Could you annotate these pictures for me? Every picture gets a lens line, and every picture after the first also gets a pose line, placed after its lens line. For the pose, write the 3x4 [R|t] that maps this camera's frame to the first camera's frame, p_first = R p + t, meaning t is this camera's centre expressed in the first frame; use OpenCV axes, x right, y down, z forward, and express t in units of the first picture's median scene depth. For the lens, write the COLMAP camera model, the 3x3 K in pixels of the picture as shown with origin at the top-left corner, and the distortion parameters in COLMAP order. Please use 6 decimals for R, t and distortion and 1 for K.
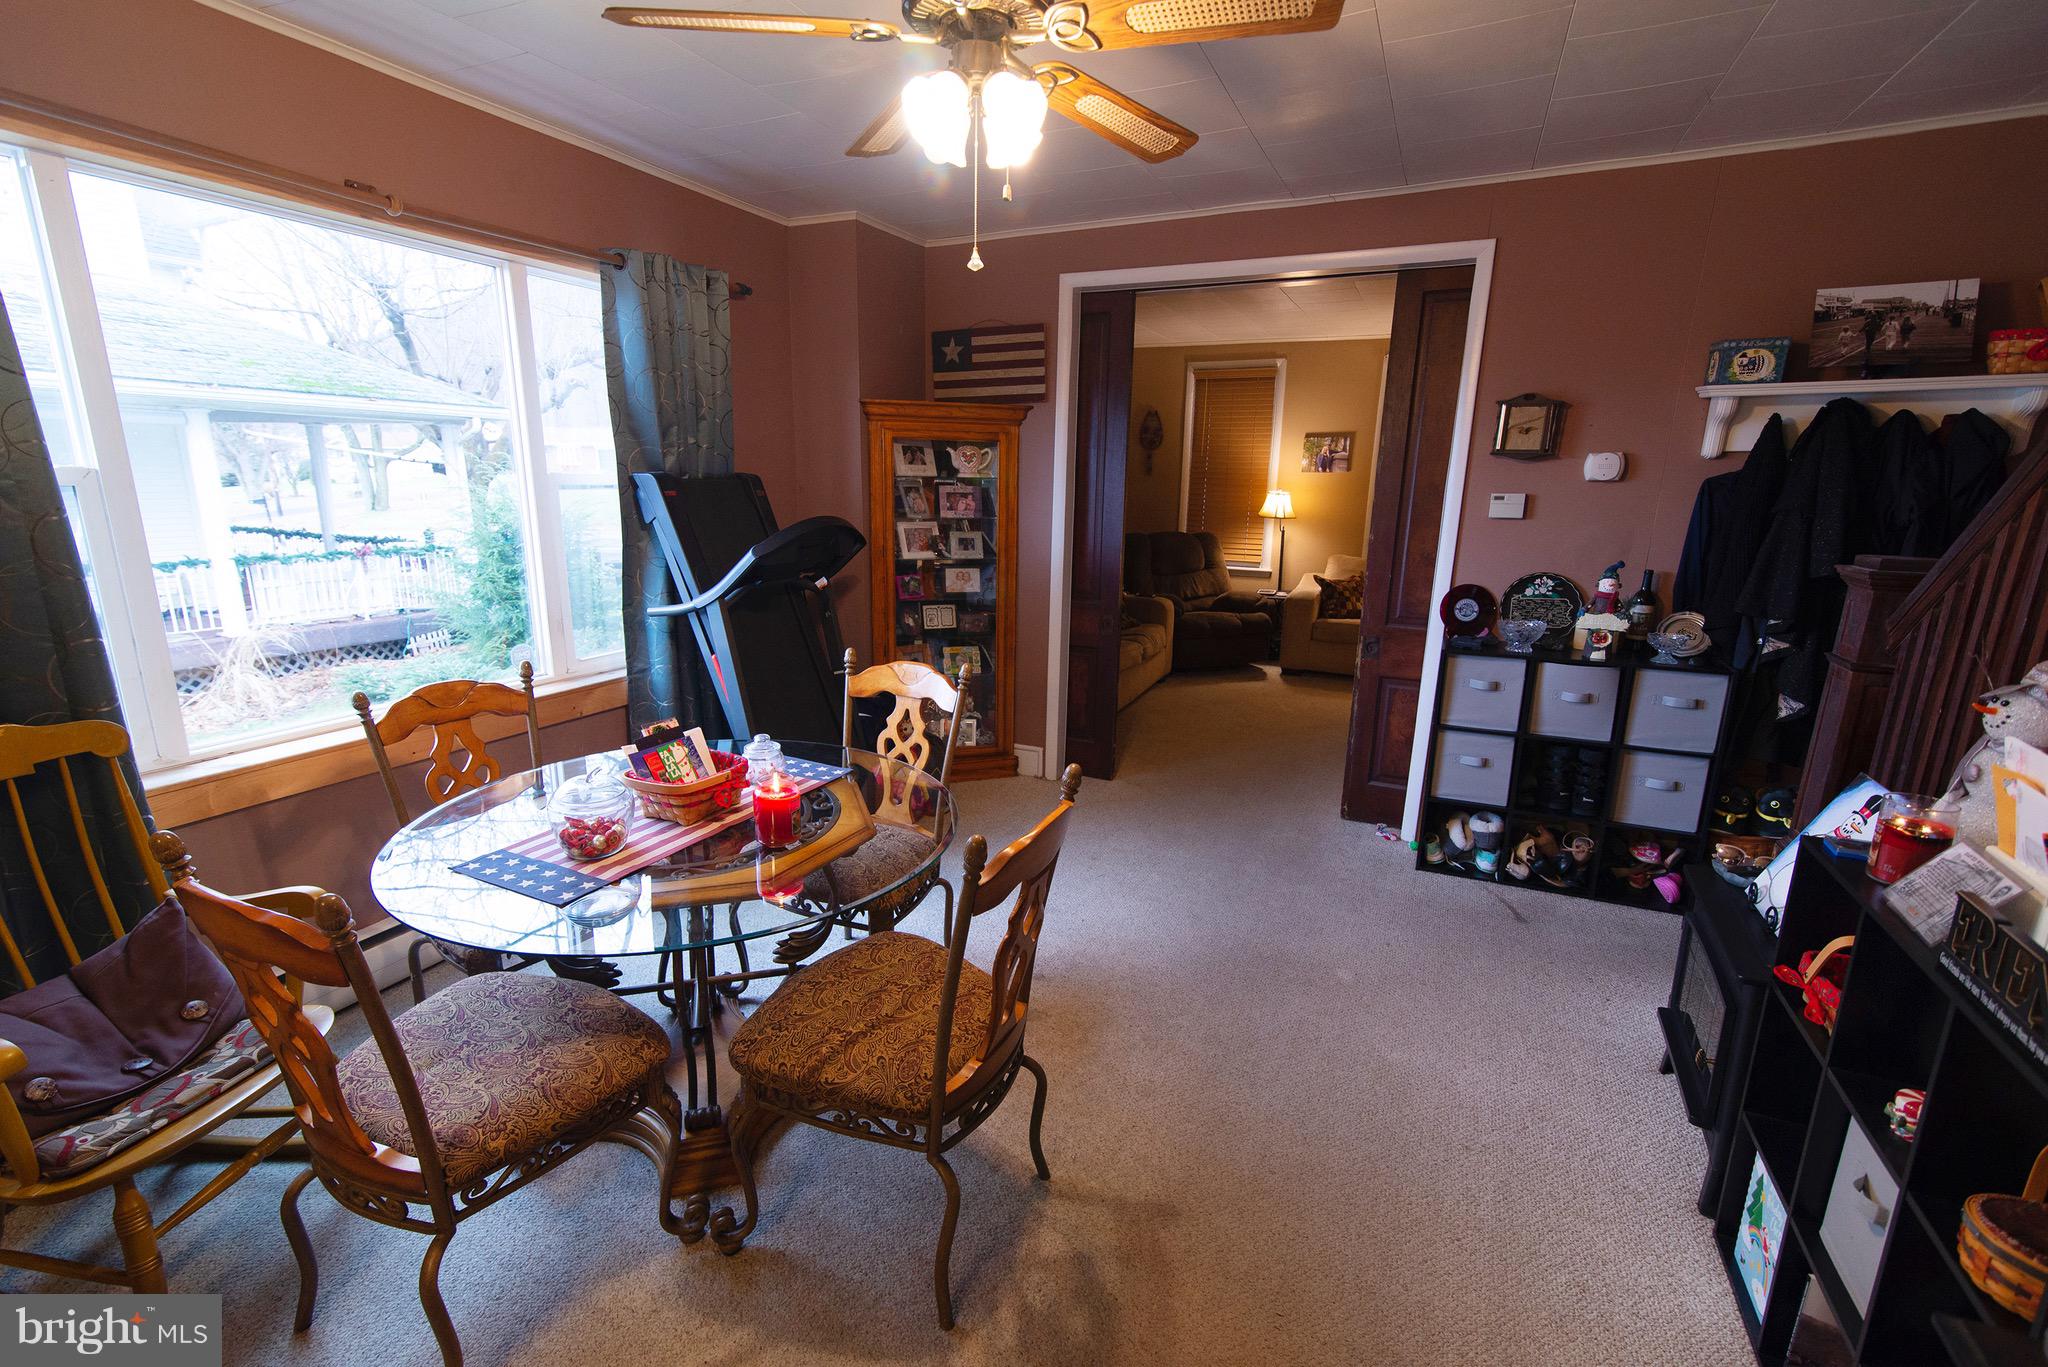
lens RADIAL K [[926.2, 0, 986.7], [0, 926.2, 704.8], [0, 0, 1]] dist [0.013859, -0.001373]
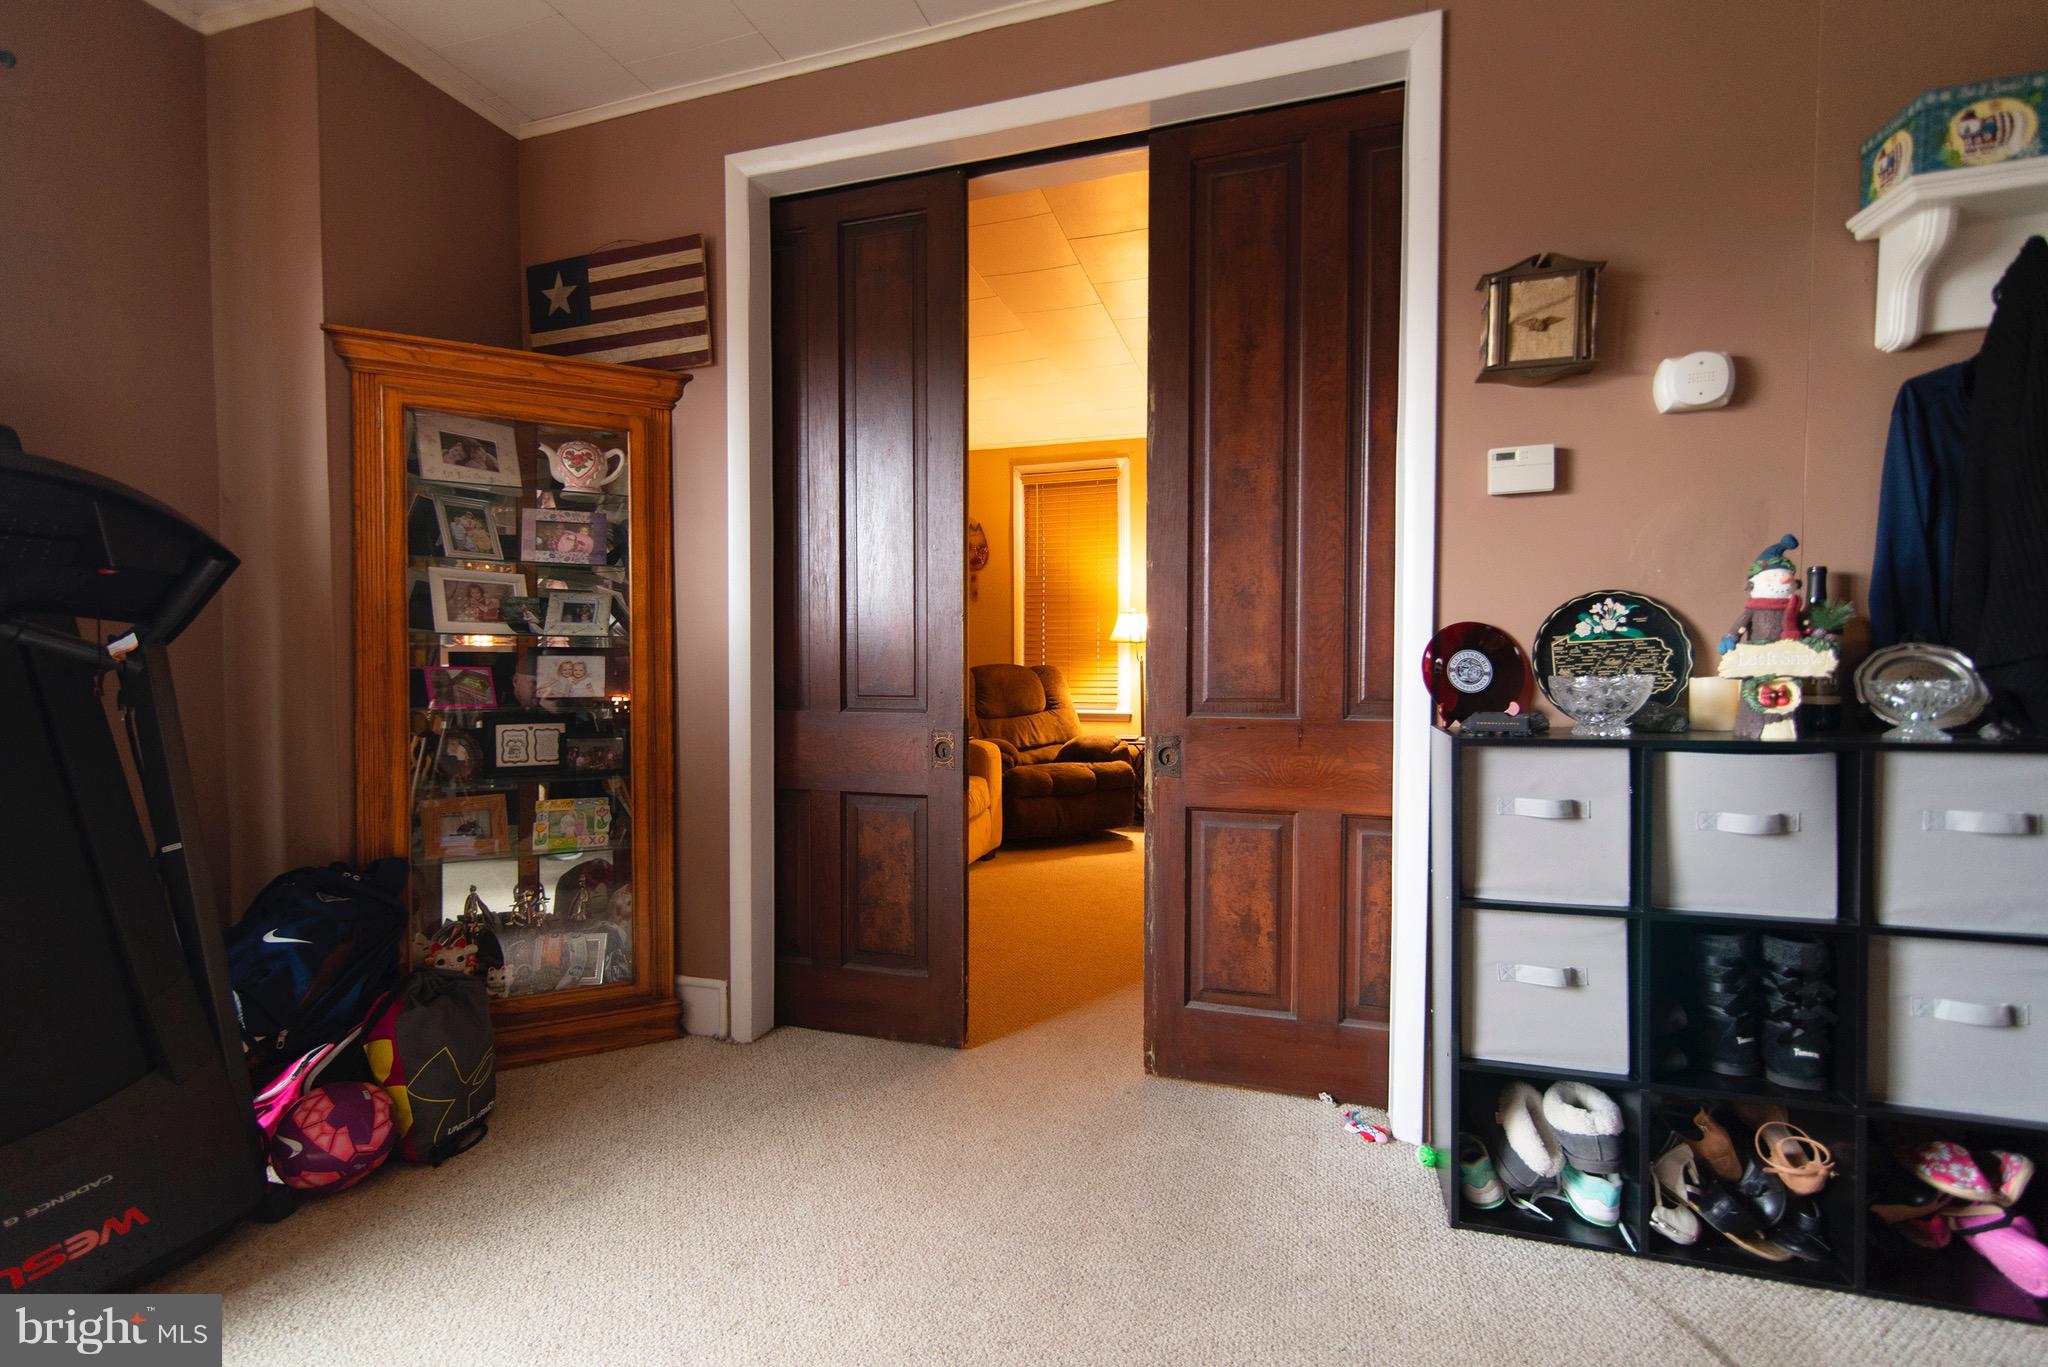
lens RADIAL K [[926.2, 0, 1011.4], [0, 926.2, 721.8], [0, 0, 1]] dist [0.013859, -0.001373]
pose [[0.988235, -0.019812, 0.151655, 0.176124], [0.048510, 0.980980, -0.187947, 0.009762], [-0.145047, 0.193093, 0.970400, 0.513297]]
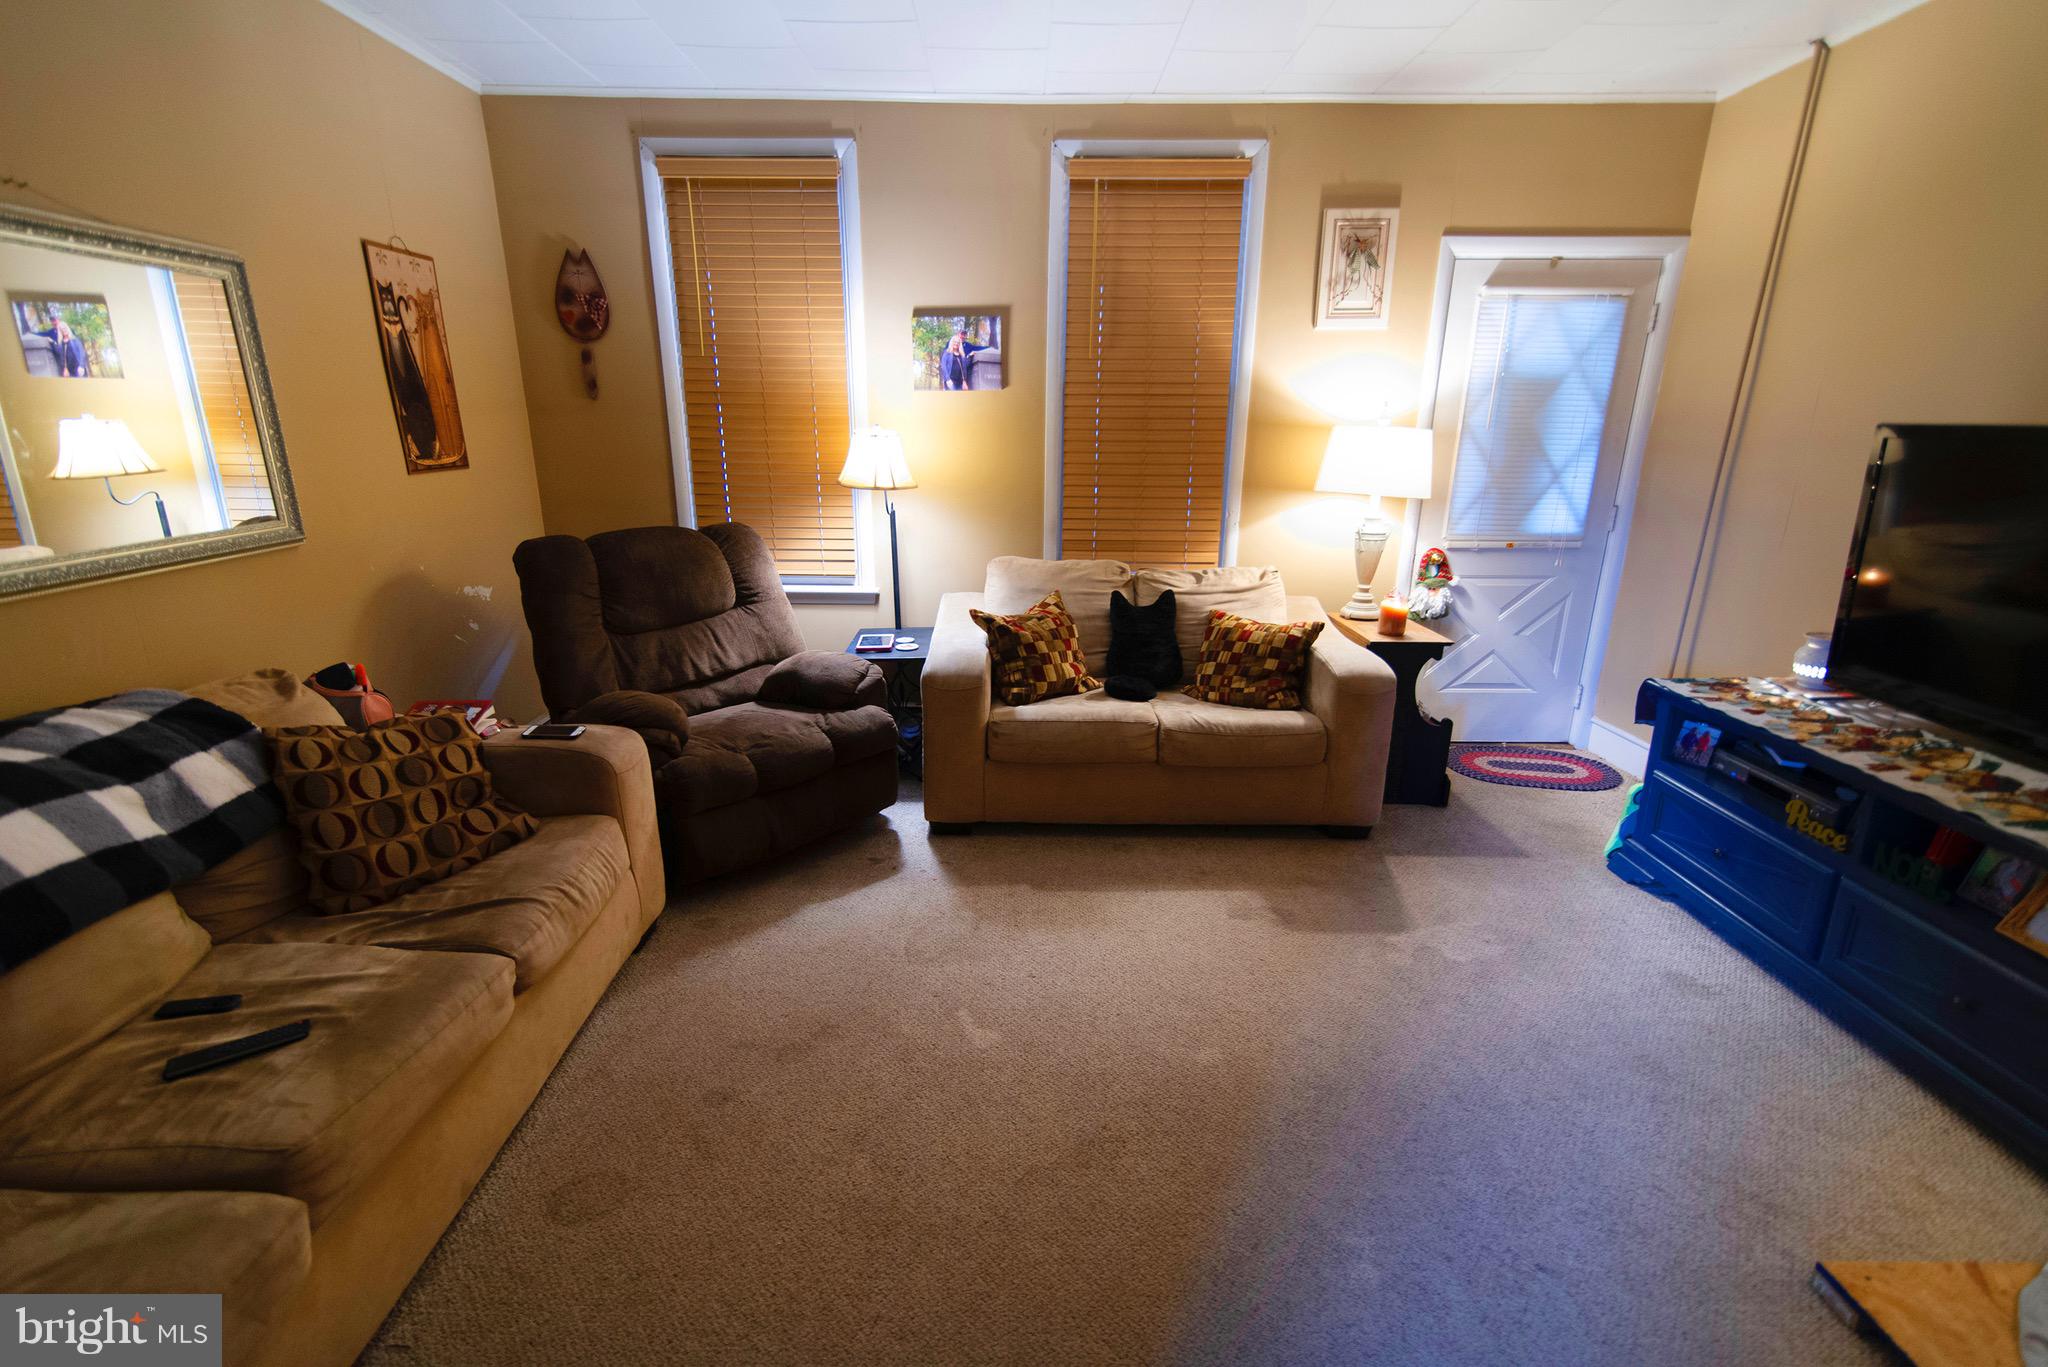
lens RADIAL K [[926.2, 0, 1008.5], [0, 926.2, 700.1], [0, 0, 1]] dist [0.013859, -0.001373]
pose [[0.899854, -0.132832, 0.415474, 0.312572], [0.111444, 0.990904, 0.075431, -0.235461], [-0.421714, -0.021575, 0.906472, 1.043115]]
